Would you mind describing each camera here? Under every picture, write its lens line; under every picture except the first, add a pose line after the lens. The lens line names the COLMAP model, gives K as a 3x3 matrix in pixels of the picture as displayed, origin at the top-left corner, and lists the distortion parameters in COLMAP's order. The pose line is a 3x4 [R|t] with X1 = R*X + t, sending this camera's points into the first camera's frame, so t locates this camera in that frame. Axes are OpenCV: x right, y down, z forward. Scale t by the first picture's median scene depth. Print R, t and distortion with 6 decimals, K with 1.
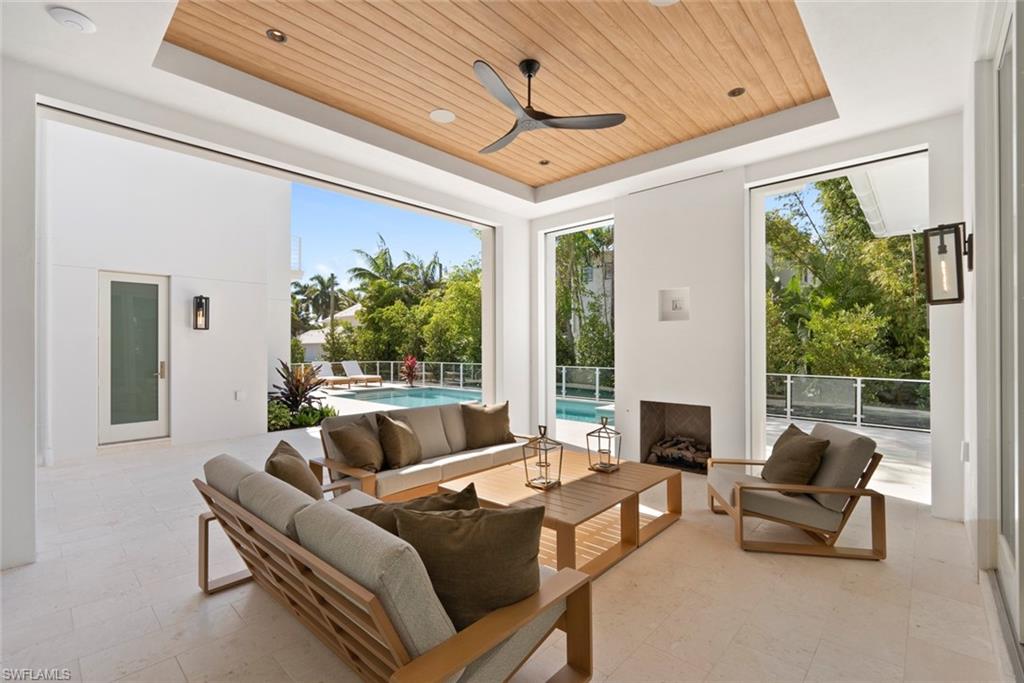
lens RADIAL K [[463.0, 0, 511.4], [0, 463.0, 347.7], [0, 0, 1]] dist [-0.000421, 0.000045]
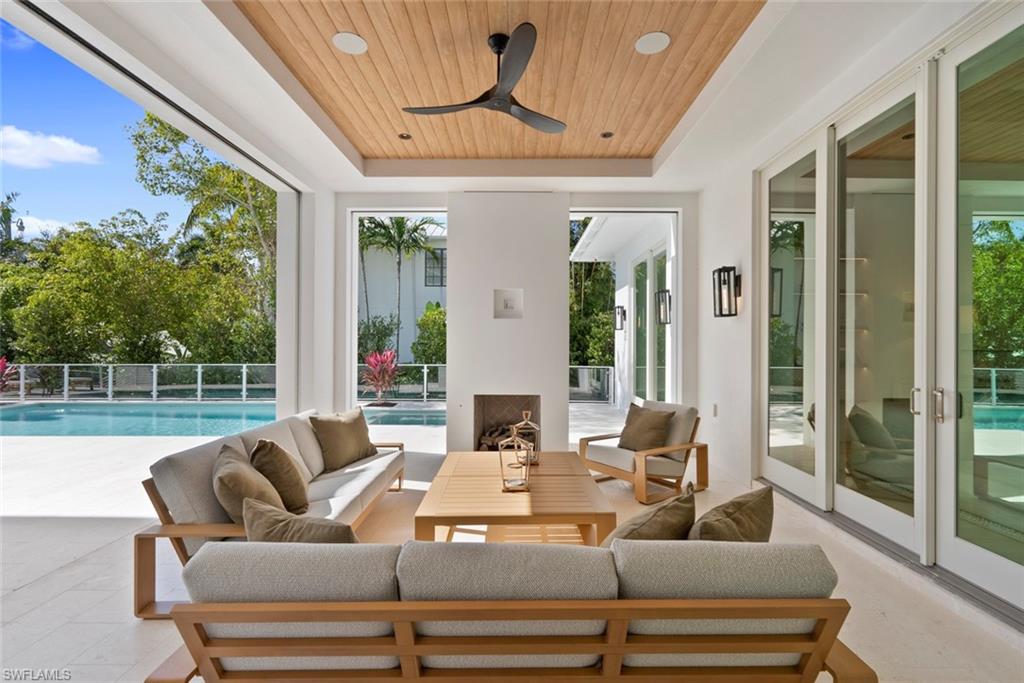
lens RADIAL K [[462.4, 0, 524.5], [0, 462.4, 342.5], [0, 0, 1]] dist [0.000493, -0.000035]
pose [[0.731509, 0.005625, 0.681808, -0.374315], [-0.004558, 0.999984, -0.003359, 0.000599], [-0.681816, -0.000651, 0.731523, 0.190867]]
